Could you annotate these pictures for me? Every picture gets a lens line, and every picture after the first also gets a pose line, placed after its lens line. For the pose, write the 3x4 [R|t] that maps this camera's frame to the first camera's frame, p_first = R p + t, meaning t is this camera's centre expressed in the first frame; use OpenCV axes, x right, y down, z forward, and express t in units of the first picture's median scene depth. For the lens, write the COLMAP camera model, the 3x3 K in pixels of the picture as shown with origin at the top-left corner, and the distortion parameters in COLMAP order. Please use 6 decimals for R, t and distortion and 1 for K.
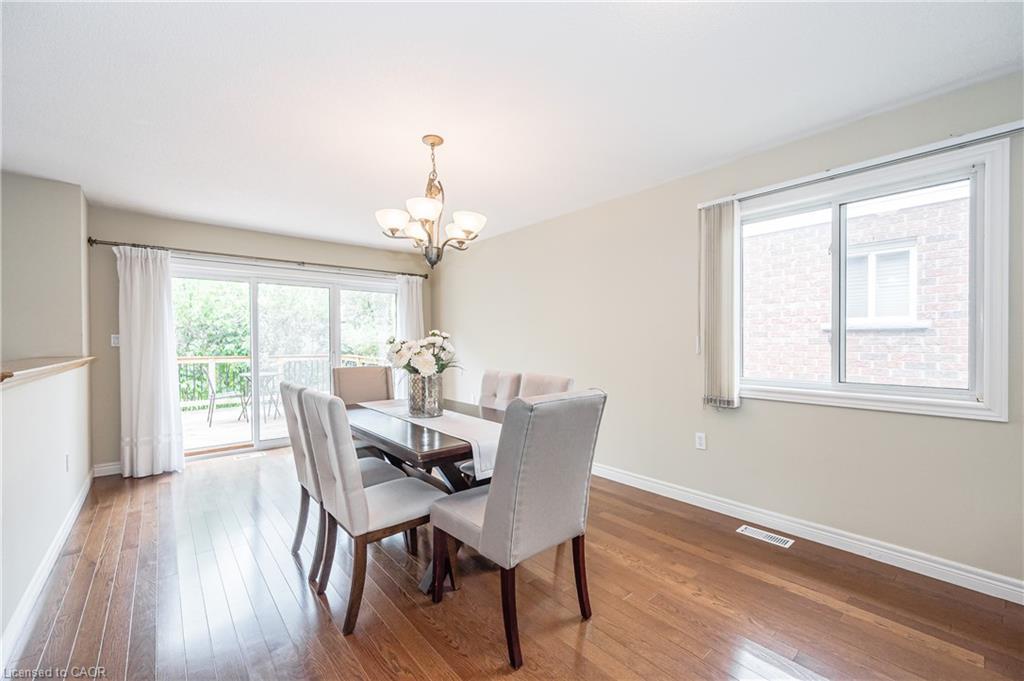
lens RADIAL K [[416.5, 0, 502.7], [0, 416.5, 344.4], [0, 0, 1]] dist [0.006867, 0.000033]
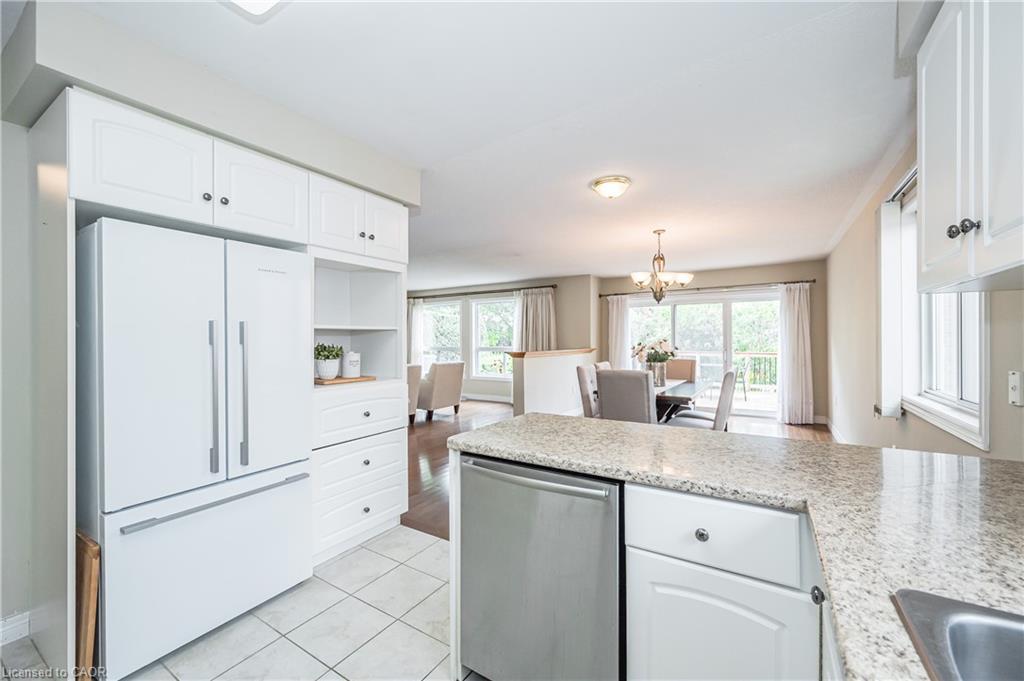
lens RADIAL K [[406.3, 0, 513.6], [0, 406.3, 339.0], [0, 0, 1]] dist [0.001042, -0.000046]
pose [[0.300743, 0.001337, -0.953704, 0.837209], [-0.006137, 0.999981, -0.000534, -0.014350], [0.953685, 0.006013, 0.300746, -0.065127]]
